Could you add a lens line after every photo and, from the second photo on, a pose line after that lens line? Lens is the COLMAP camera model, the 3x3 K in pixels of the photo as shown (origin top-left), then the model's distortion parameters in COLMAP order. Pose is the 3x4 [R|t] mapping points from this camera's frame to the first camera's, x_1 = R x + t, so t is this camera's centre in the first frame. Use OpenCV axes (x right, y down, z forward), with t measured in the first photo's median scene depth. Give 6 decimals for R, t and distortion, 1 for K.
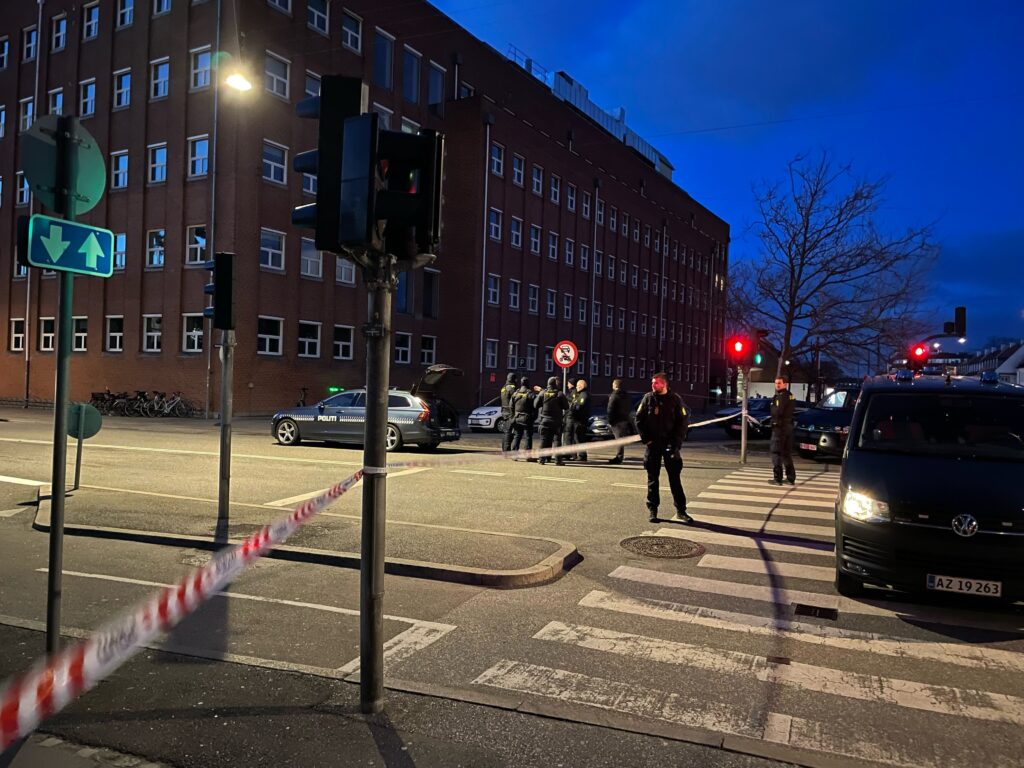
lens RADIAL K [[751.7, 0, 512.0], [0, 751.7, 384.0], [0, 0, 1]] dist [0.050955, -0.004548]
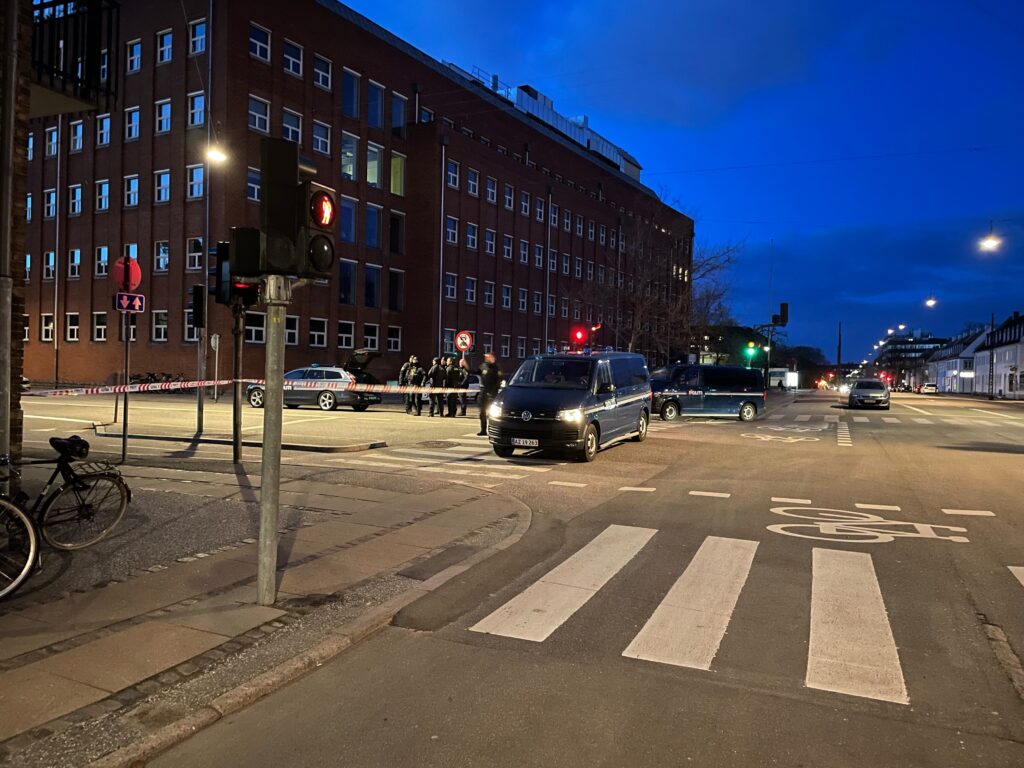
lens RADIAL K [[764.6, 0, 512.0], [0, 764.6, 384.0], [0, 0, 1]] dist [0.063930, 0.003772]
pose [[0.999851, -0.004603, -0.016634, 0.105416], [0.004844, 0.999883, 0.014481, 0.010547], [0.016565, -0.014560, 0.999757, -0.221288]]
